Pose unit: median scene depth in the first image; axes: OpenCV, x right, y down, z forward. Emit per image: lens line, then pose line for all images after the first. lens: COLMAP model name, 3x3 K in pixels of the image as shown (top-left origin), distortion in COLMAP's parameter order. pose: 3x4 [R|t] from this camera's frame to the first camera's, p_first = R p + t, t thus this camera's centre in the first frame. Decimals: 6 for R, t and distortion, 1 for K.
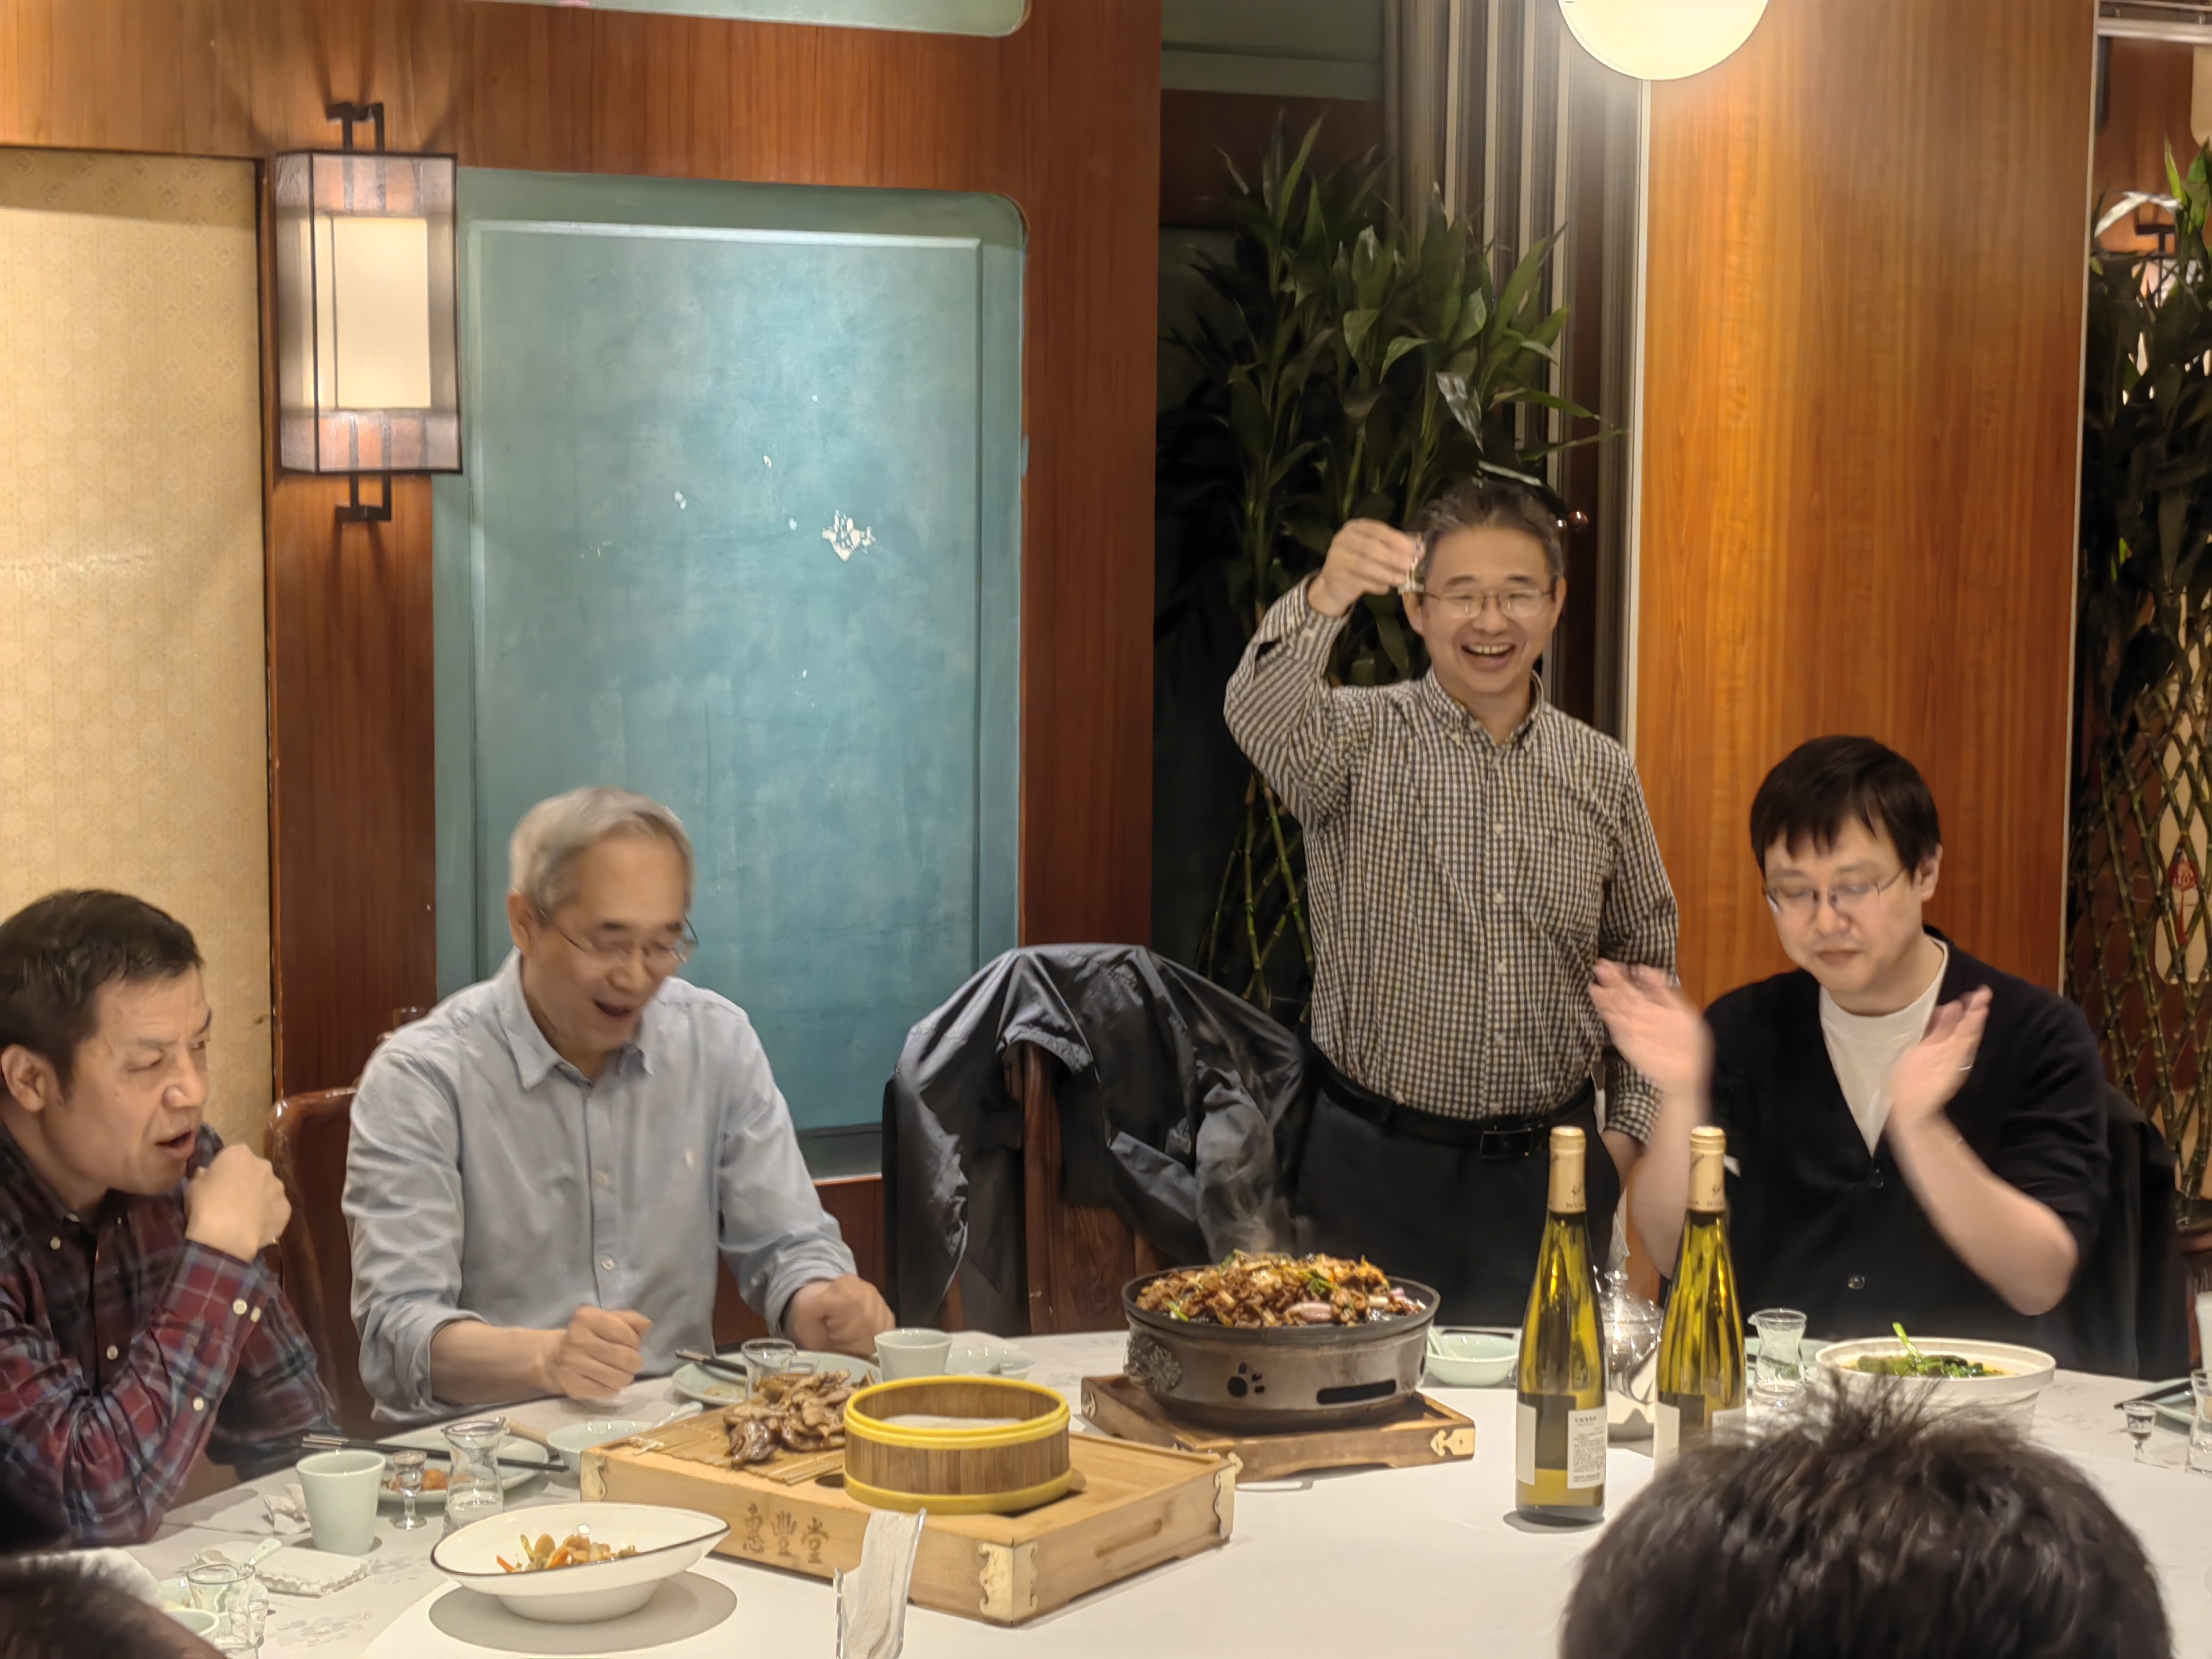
lens RADIAL K [[3755.7, 0, 1106.0], [0, 3755.7, 830.3], [0, 0, 1]] dist [0.104602, 0.000000]
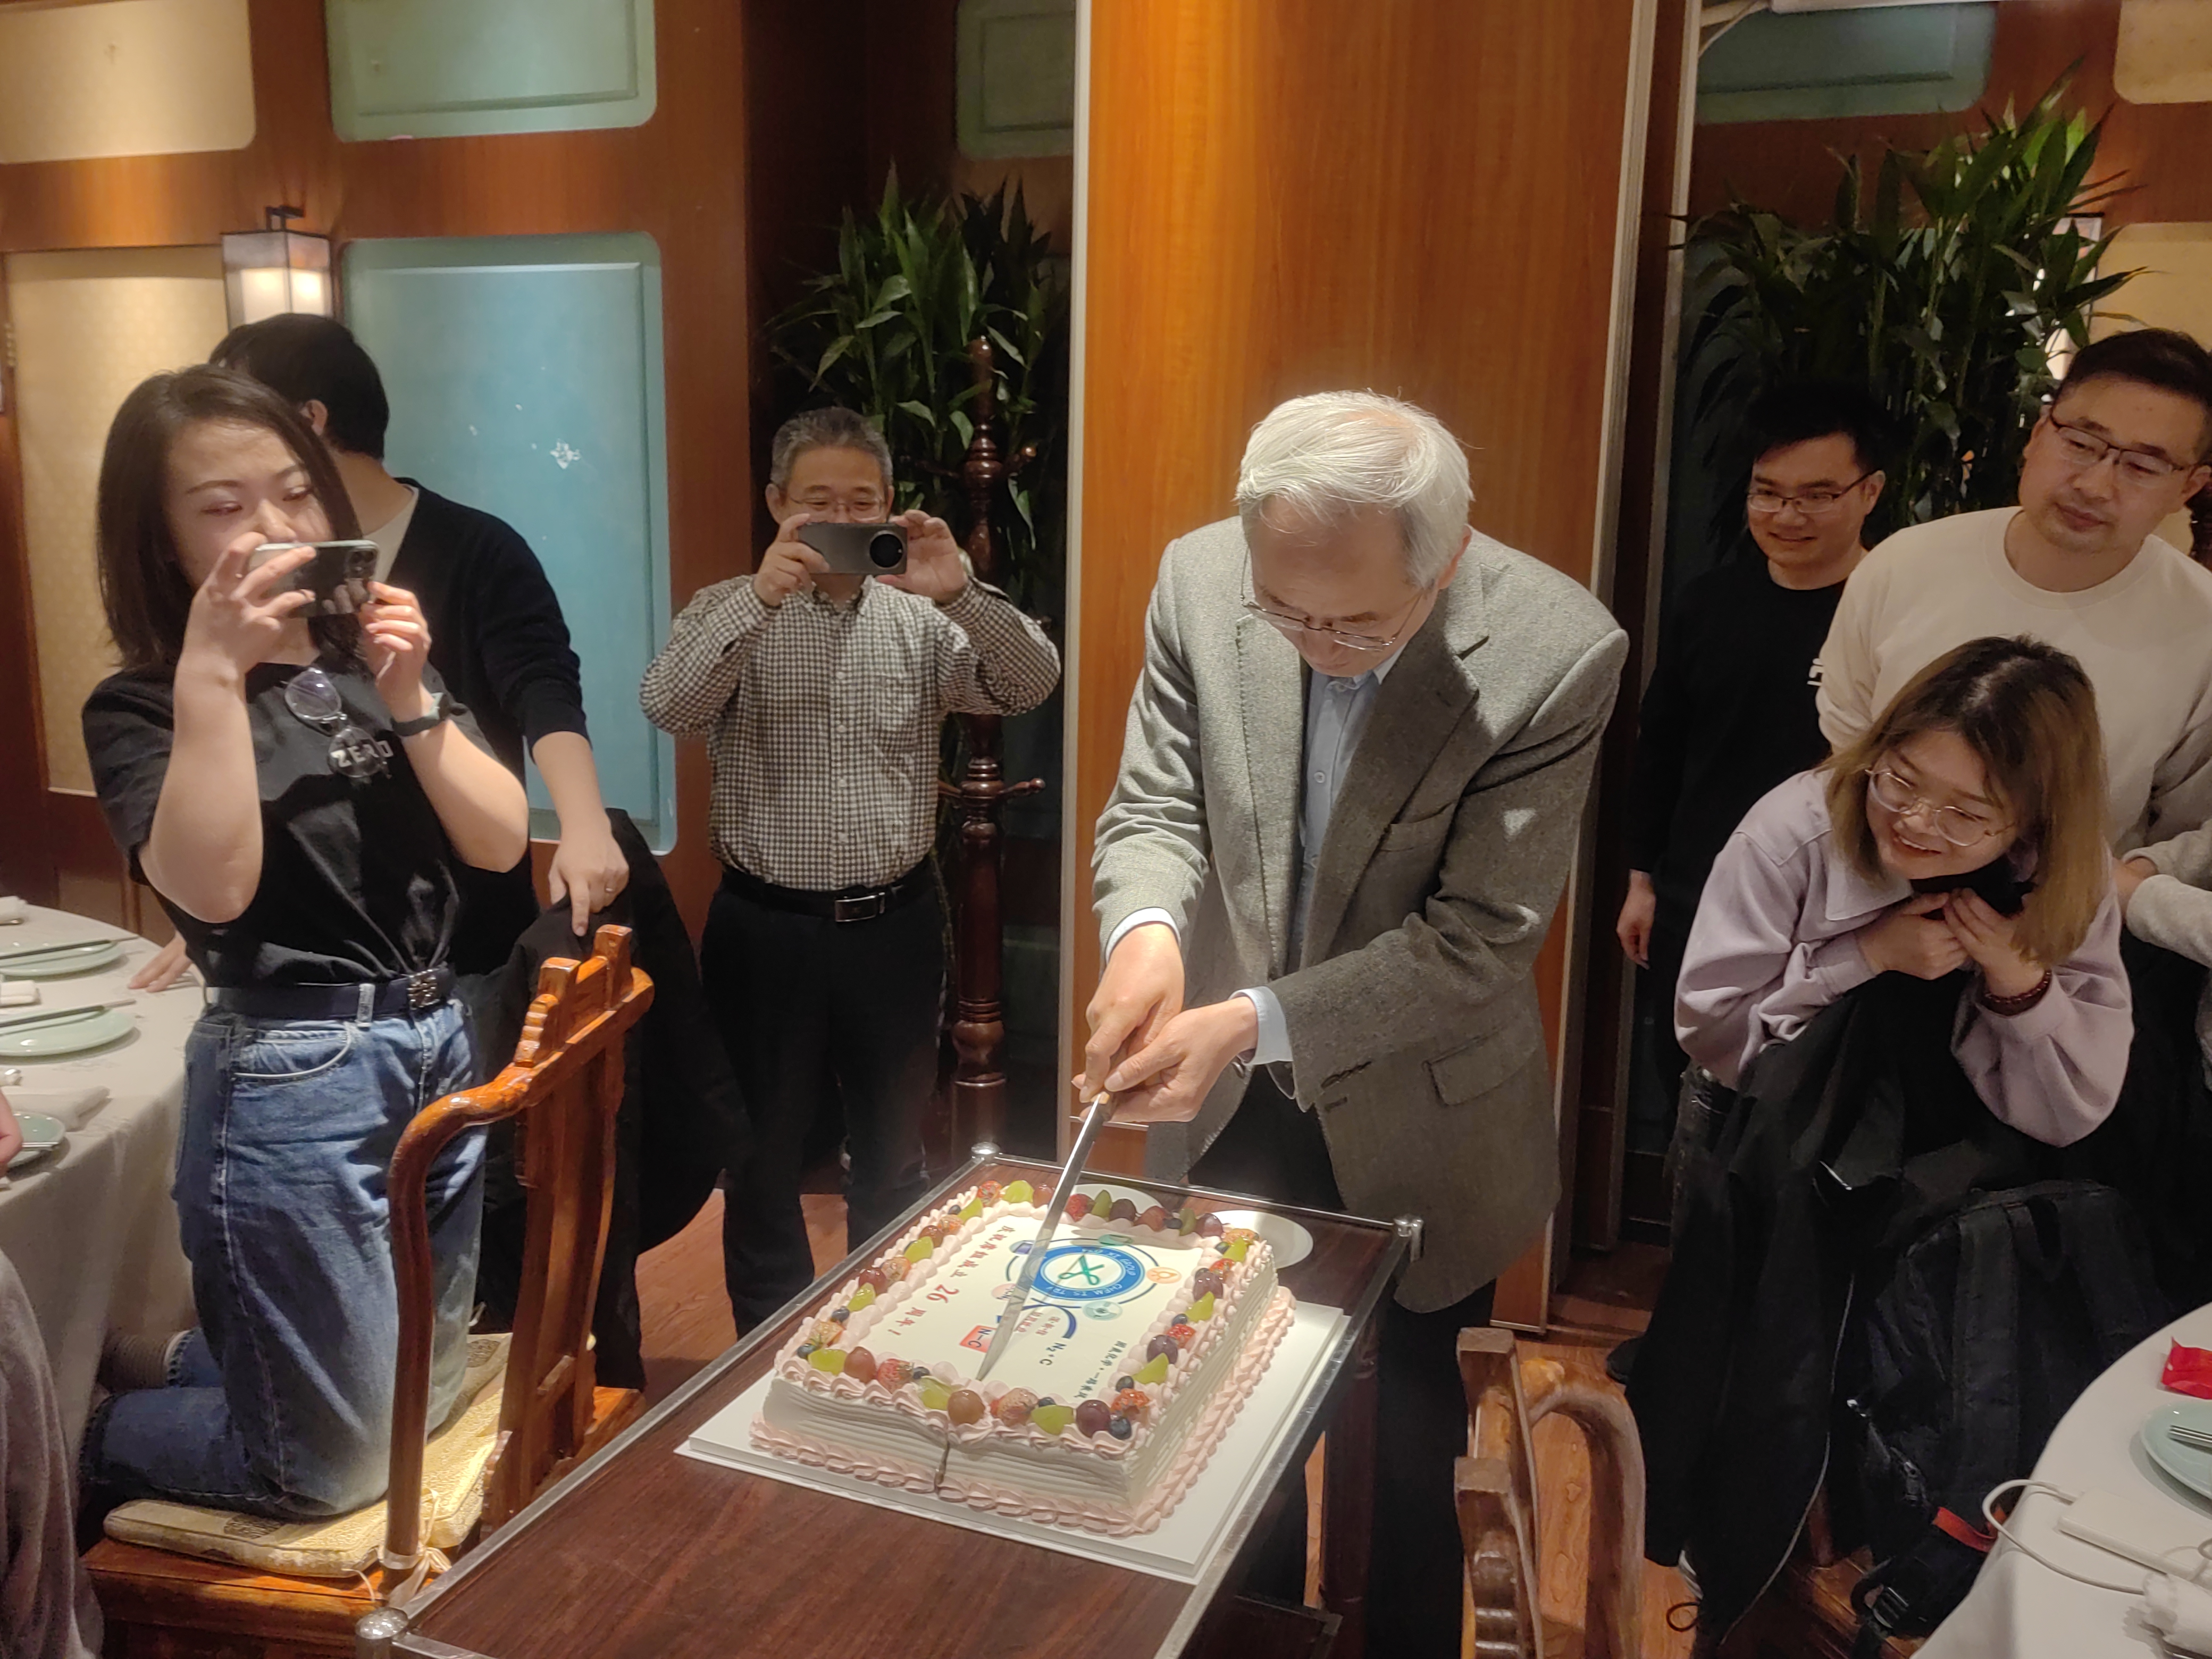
lens RADIAL K [[1745.3, 0, 1111.1], [0, 1745.3, 832.2], [0, 0, 1]] dist [0.004094, -0.005240]
pose [[0.633756, 0.152955, -0.758260, 0.609495], [-0.103253, 0.988211, 0.113041, -0.023469], [0.766611, 0.006652, 0.642078, 0.622772]]
